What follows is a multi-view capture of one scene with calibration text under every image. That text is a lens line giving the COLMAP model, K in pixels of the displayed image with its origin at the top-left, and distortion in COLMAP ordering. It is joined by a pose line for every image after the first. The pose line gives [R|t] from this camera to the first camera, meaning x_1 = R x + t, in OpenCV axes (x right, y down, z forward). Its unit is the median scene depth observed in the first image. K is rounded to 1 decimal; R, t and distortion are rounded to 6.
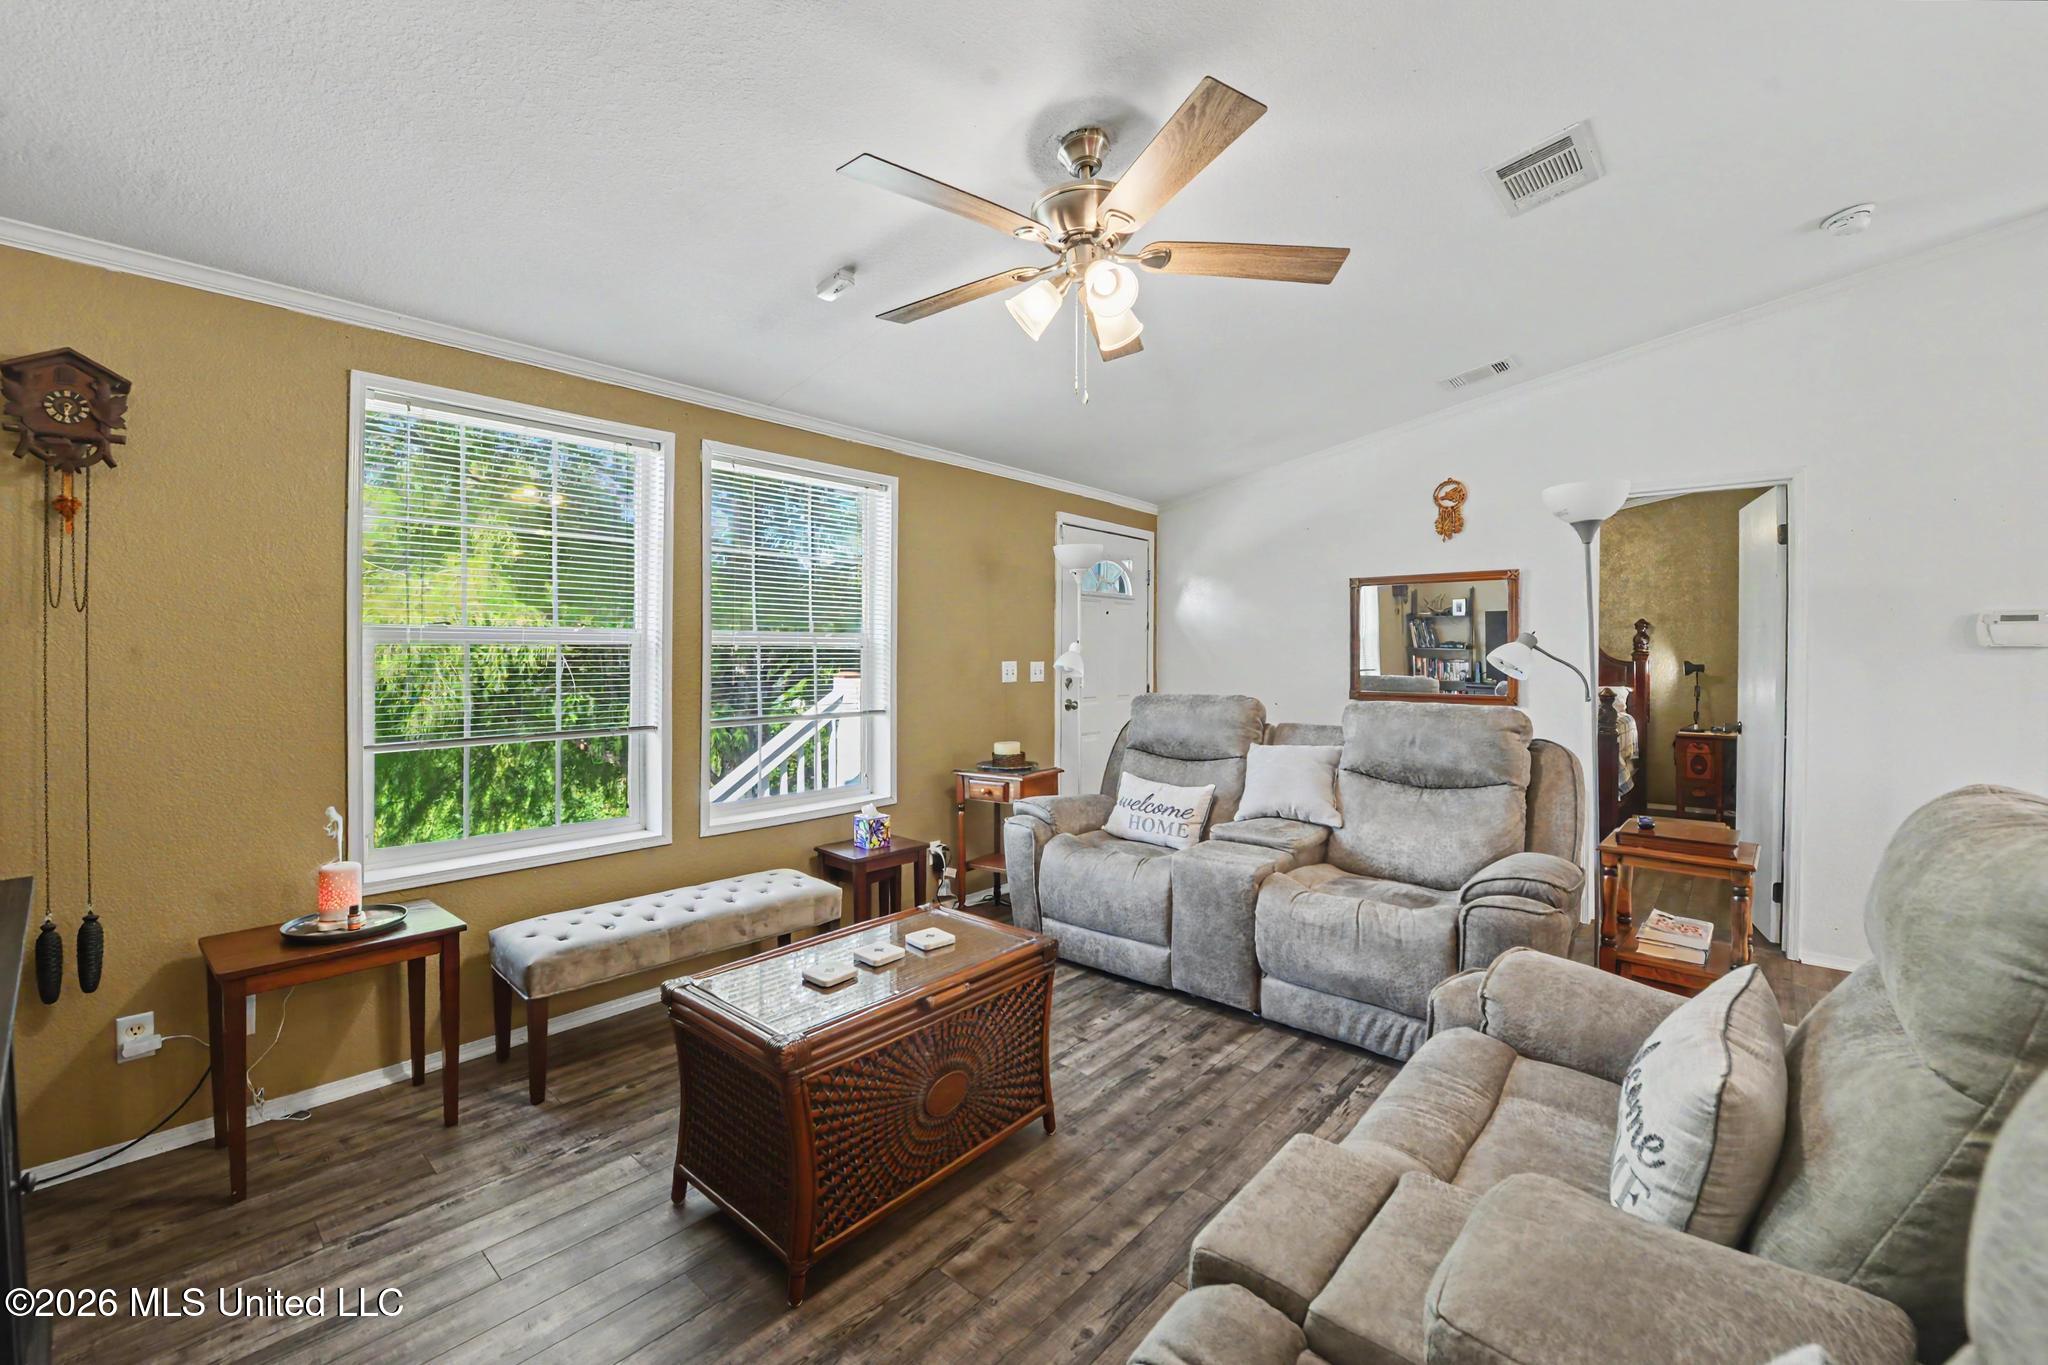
lens RADIAL K [[839.2, 0, 1019.2], [0, 839.2, 665.6], [0, 0, 1]] dist [0.000412, 0.000182]
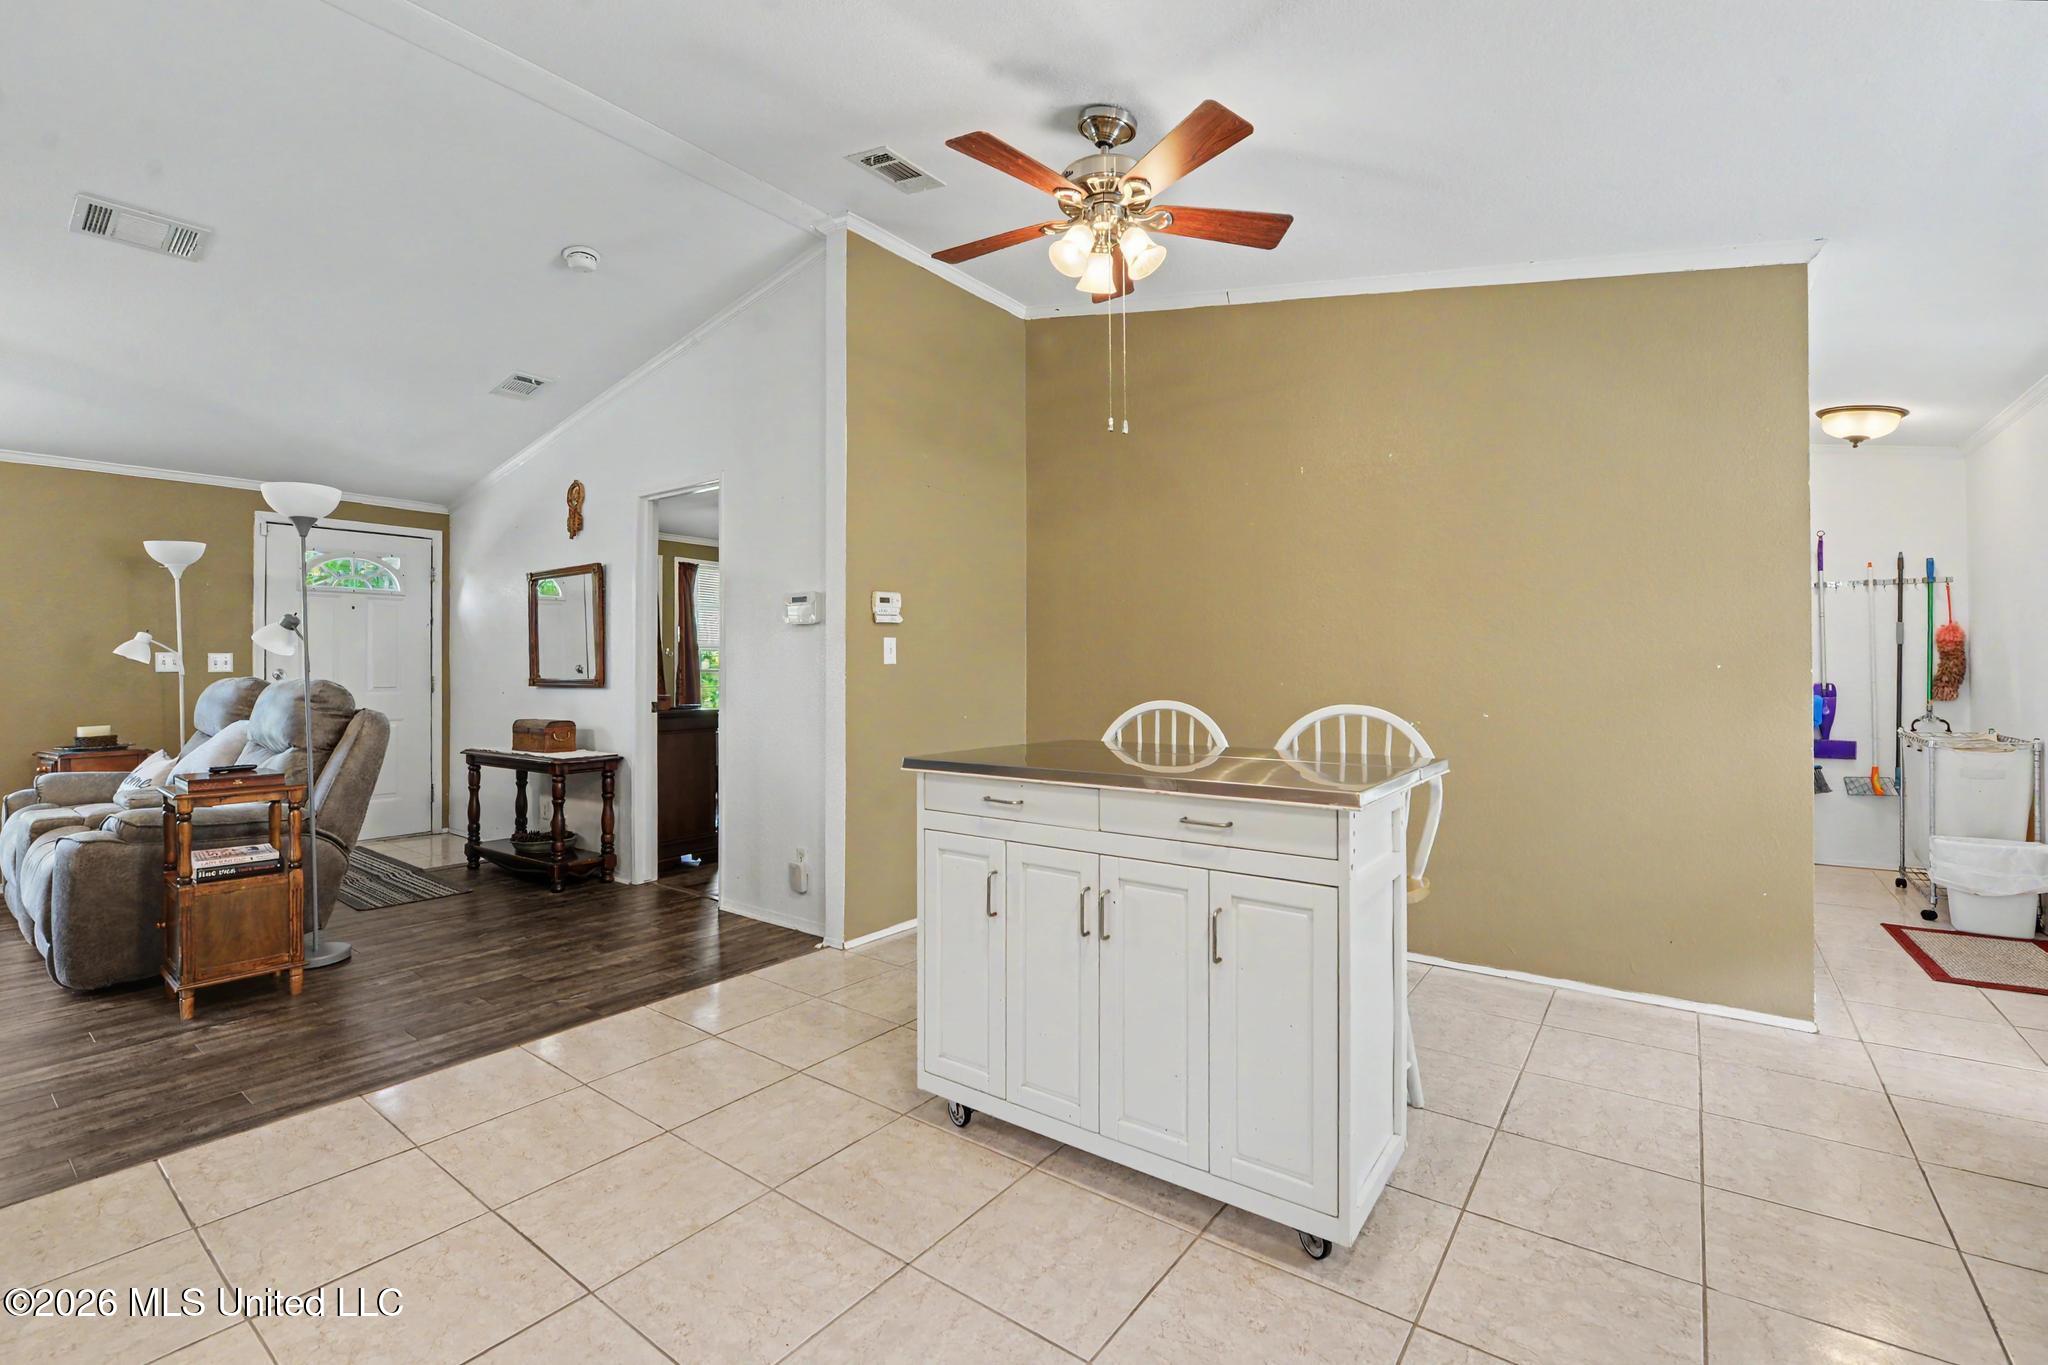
lens RADIAL K [[873.3, 0, 1031.4], [0, 873.3, 671.9], [0, 0, 1]] dist [-0.020468, 0.000113]
pose [[0.996367, -0.011812, 0.084345, 1.005976], [0.012305, 0.999910, -0.005335, 0.039384], [-0.084275, 0.006353, 0.996422, -0.173218]]
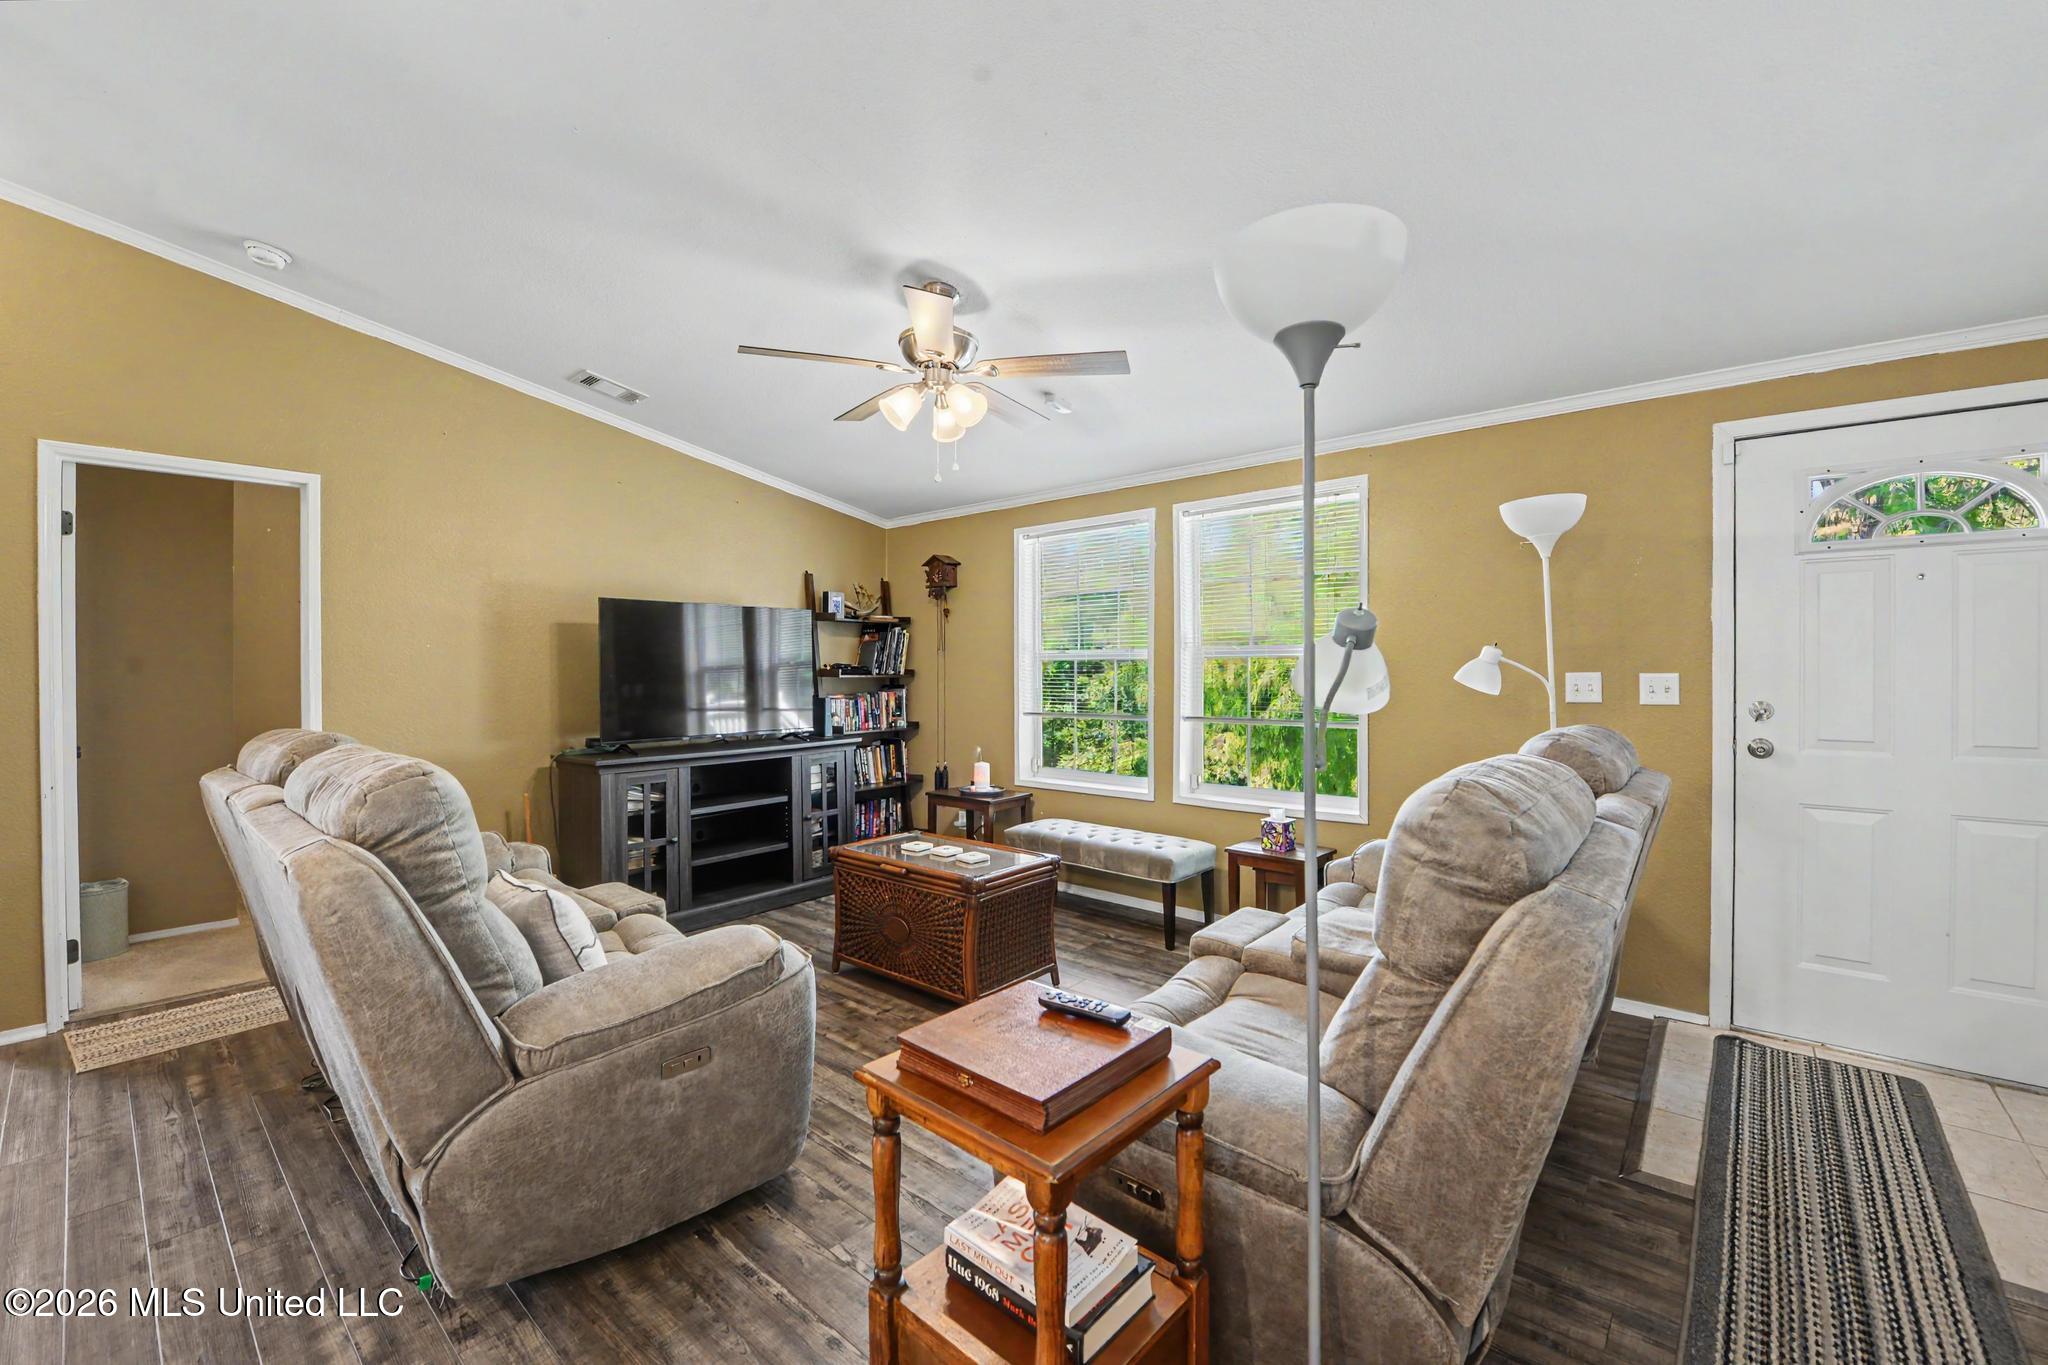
lens RADIAL K [[839.2, 0, 1019.4], [0, 839.2, 672.2], [0, 0, 1]] dist [0.000412, 0.000182]
pose [[0.006816, 0.001228, -0.999976, 0.695153], [-0.008787, 0.999961, 0.001168, -0.002361], [0.999938, 0.008779, 0.006827, 0.539935]]
